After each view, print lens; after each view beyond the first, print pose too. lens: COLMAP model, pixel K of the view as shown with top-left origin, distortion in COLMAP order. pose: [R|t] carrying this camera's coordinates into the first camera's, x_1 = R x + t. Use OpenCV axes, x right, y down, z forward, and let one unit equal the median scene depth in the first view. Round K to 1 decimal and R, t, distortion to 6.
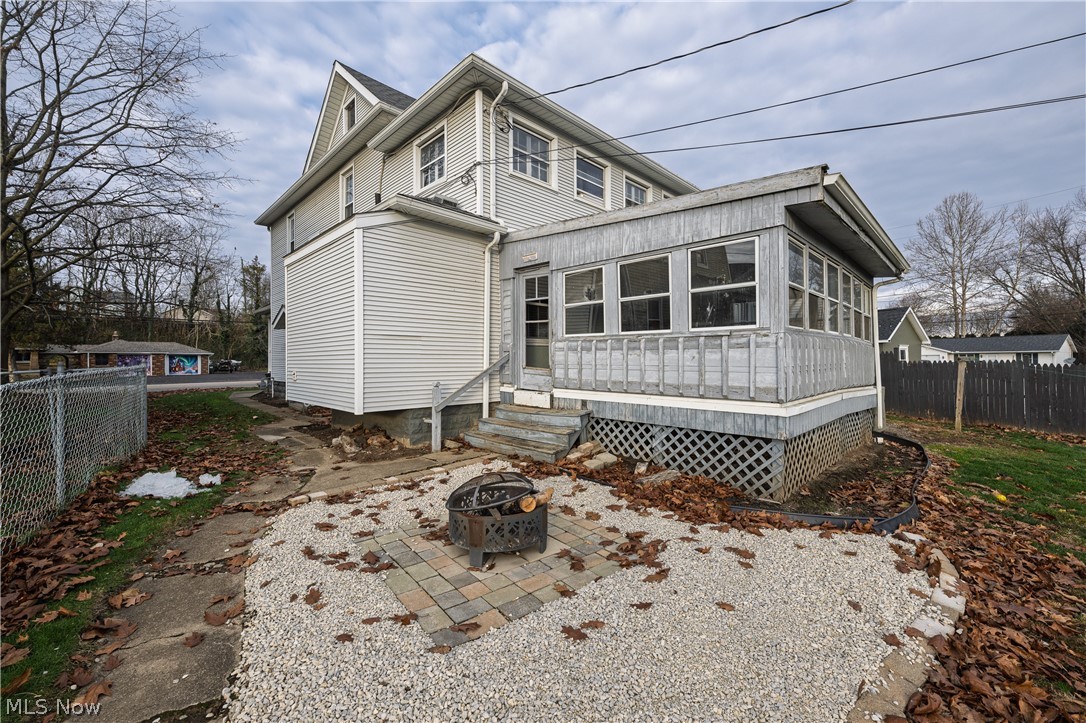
lens RADIAL K [[430.1, 0, 540.8], [0, 430.1, 359.4], [0, 0, 1]] dist [-0.000610, 0.000053]
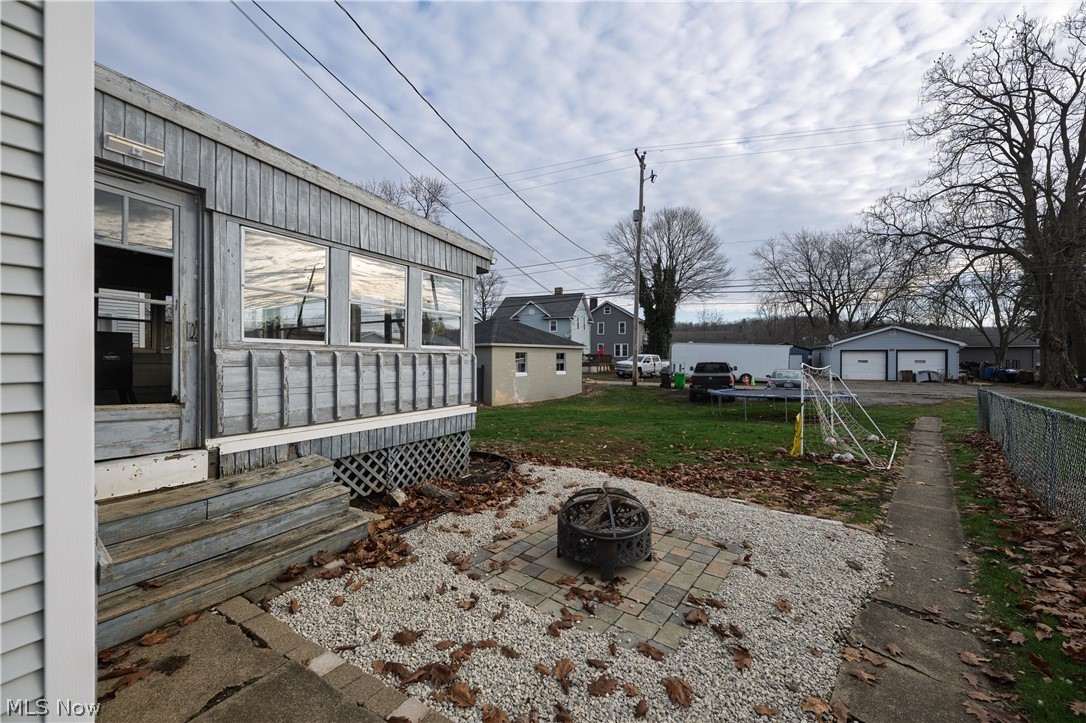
lens RADIAL K [[430.1, 0, 540.8], [0, 430.1, 359.4], [0, 0, 1]] dist [-0.000610, 0.000053]
pose [[-0.256995, 0.000678, 0.966413, -0.783577], [-0.002738, 0.999995, -0.001429, -0.039032], [-0.966409, -0.003013, -0.256992, 1.030764]]
